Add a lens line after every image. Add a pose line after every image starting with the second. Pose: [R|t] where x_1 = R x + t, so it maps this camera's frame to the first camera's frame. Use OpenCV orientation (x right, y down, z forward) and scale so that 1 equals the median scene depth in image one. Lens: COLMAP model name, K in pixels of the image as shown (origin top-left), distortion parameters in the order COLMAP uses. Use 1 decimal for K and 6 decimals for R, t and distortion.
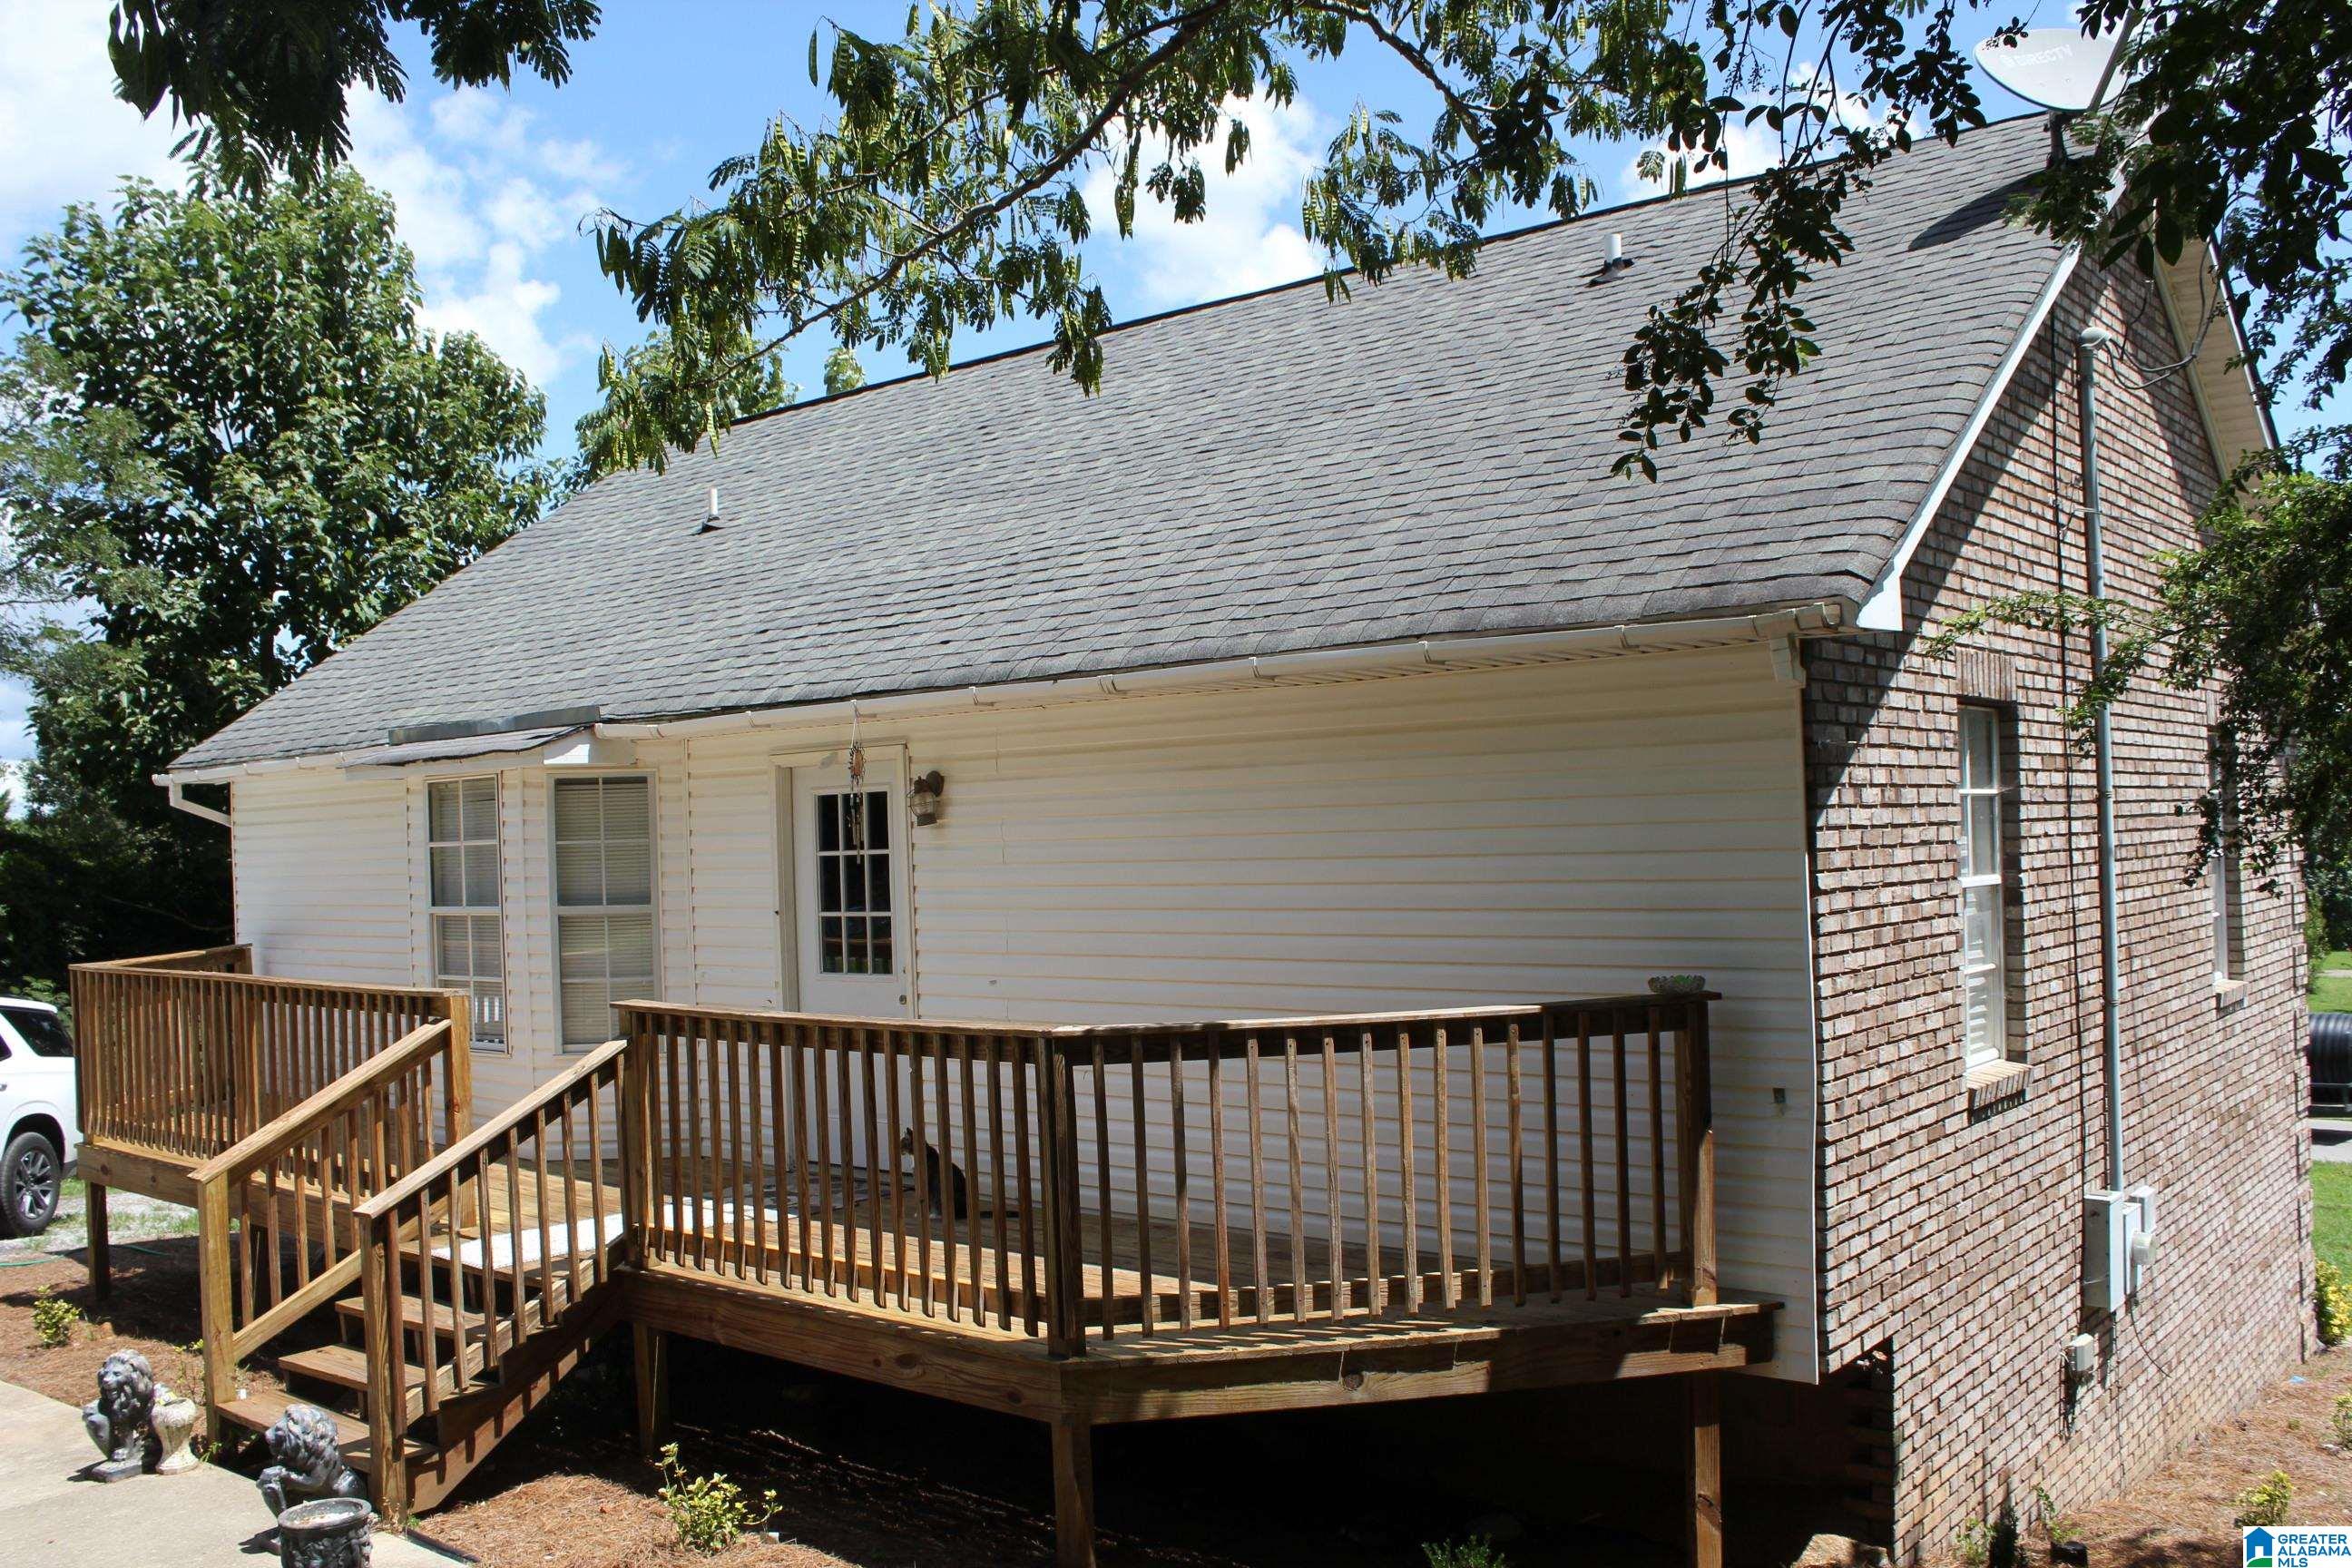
lens RADIAL K [[1999.8, 0, 1152.1], [0, 1999.8, 830.8], [0, 0, 1]] dist [-0.164876, 0.178837]
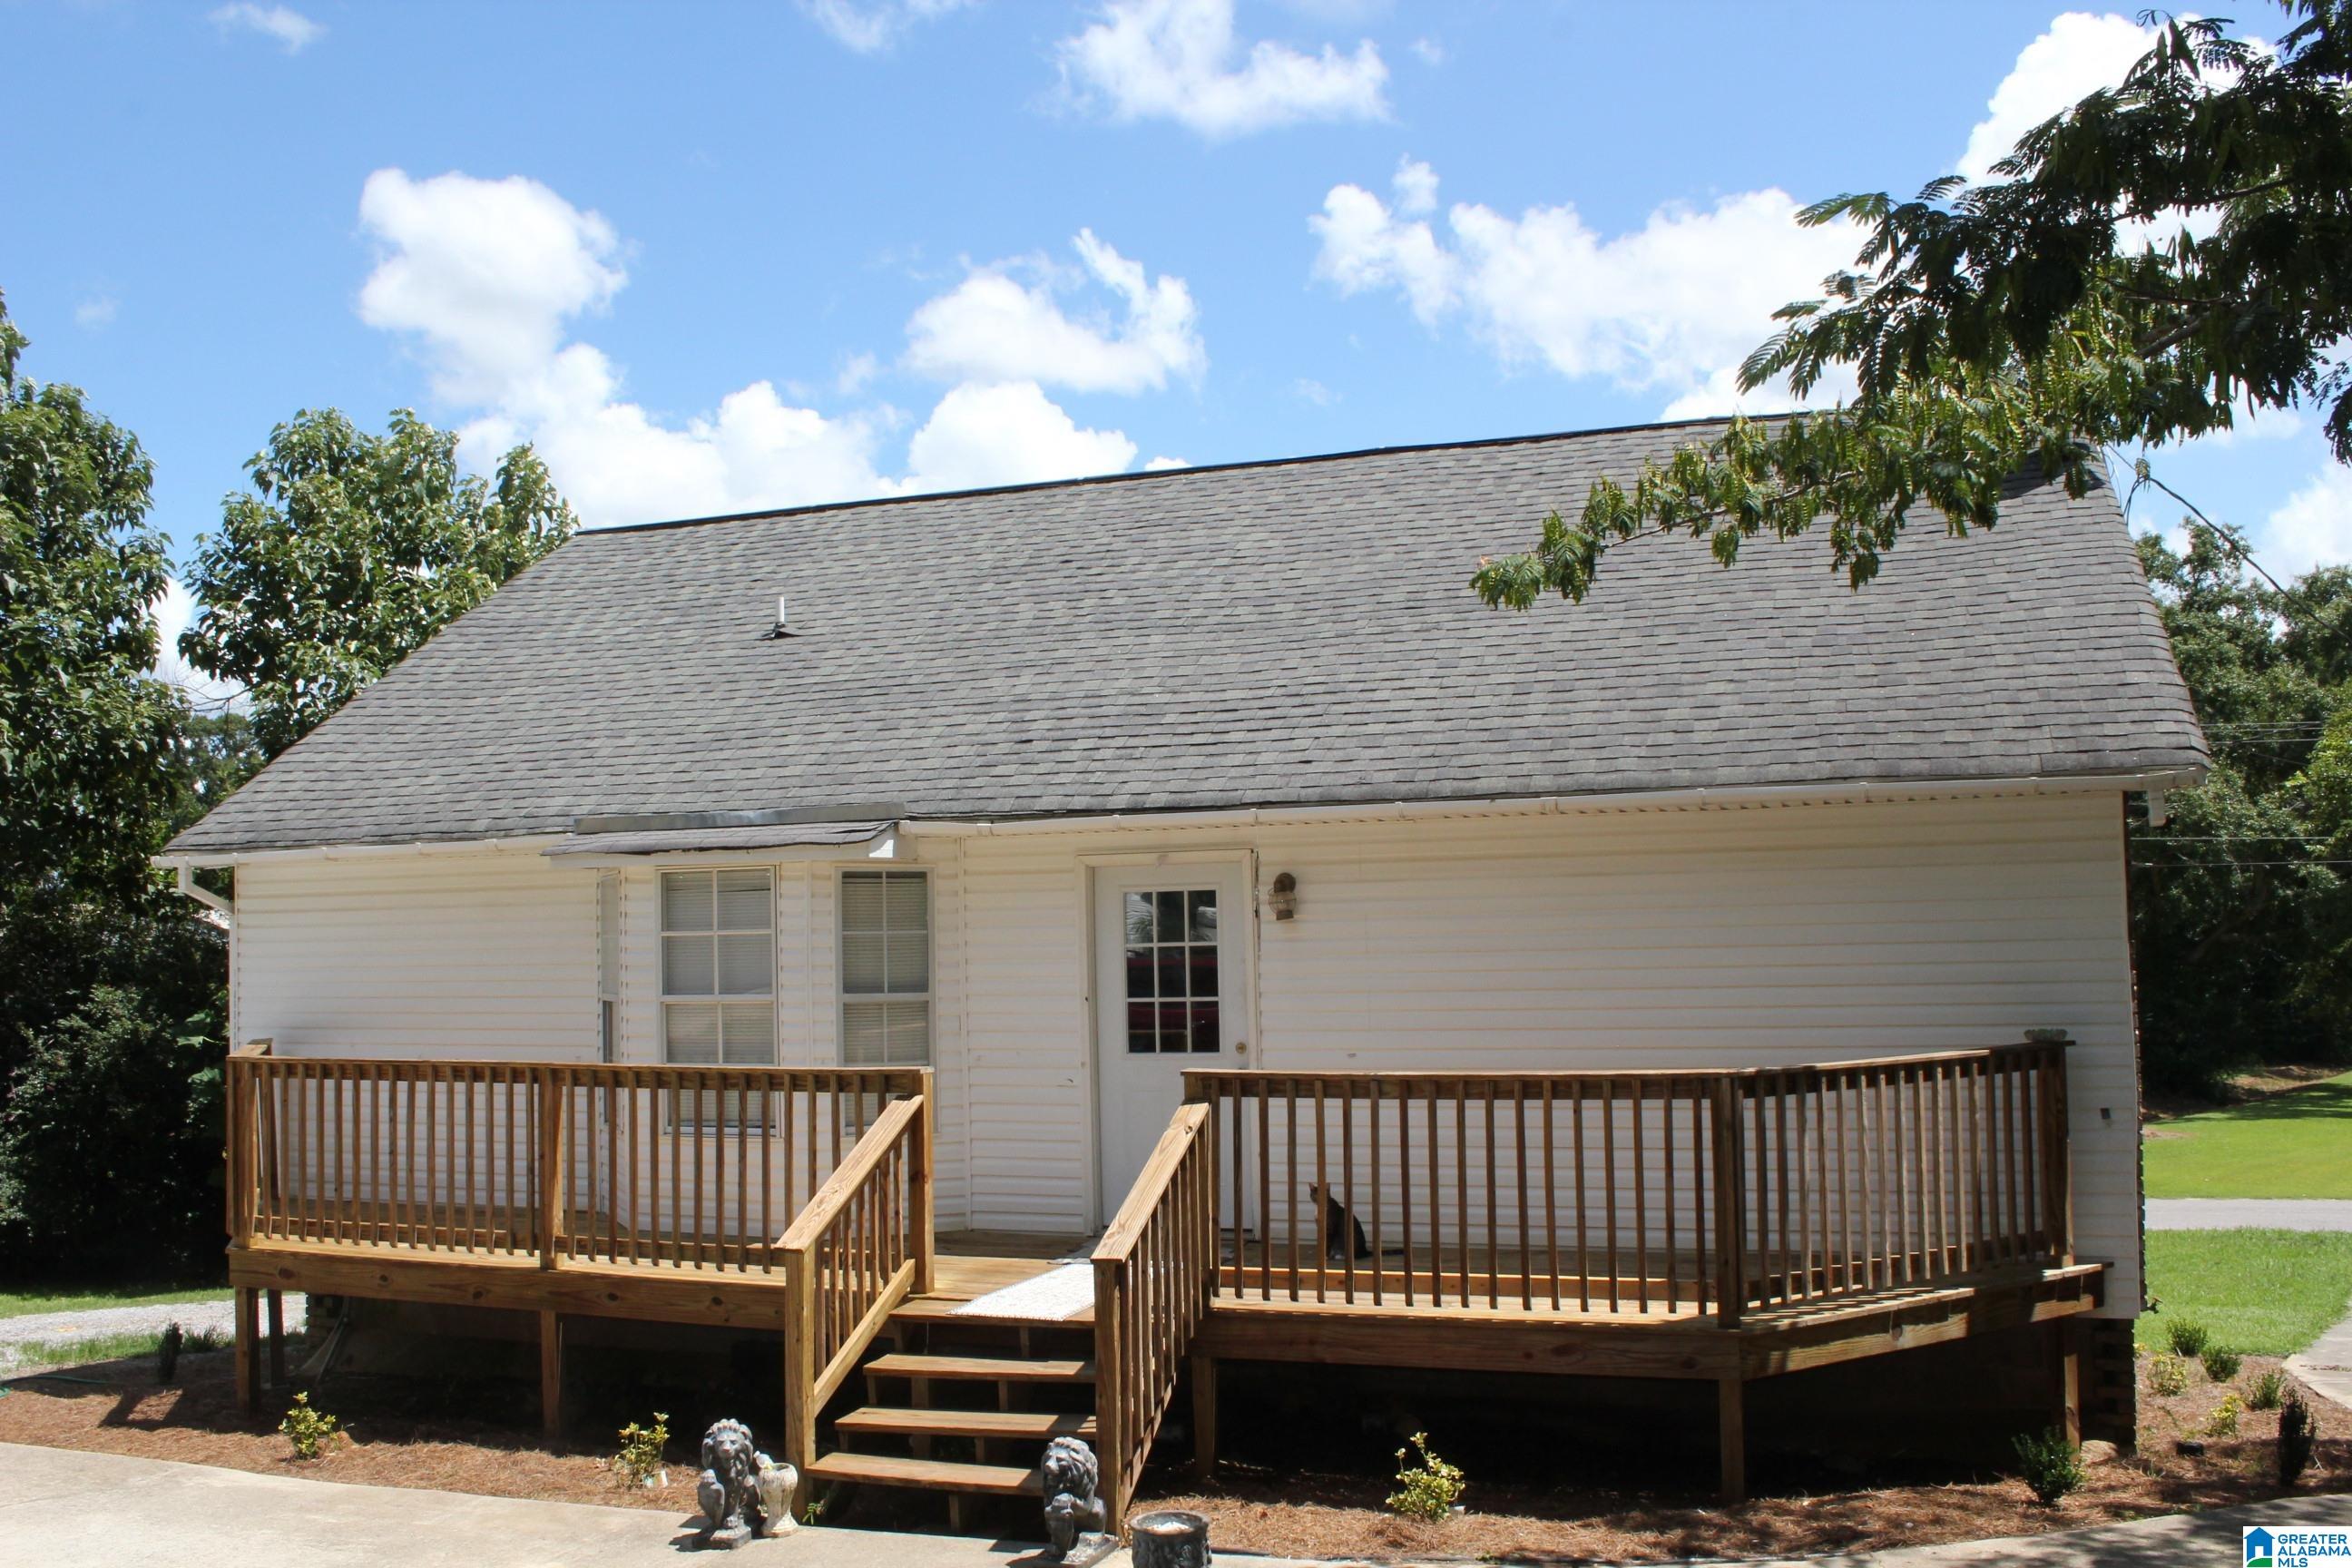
lens RADIAL K [[1999.8, 0, 1152.1], [0, 1999.8, 830.8], [0, 0, 1]] dist [-0.164876, 0.178837]
pose [[0.937346, 0.030265, 0.347084, -0.580596], [-0.009165, 0.998017, -0.062273, 0.018187], [-0.348280, 0.055190, 0.935764, -0.052125]]
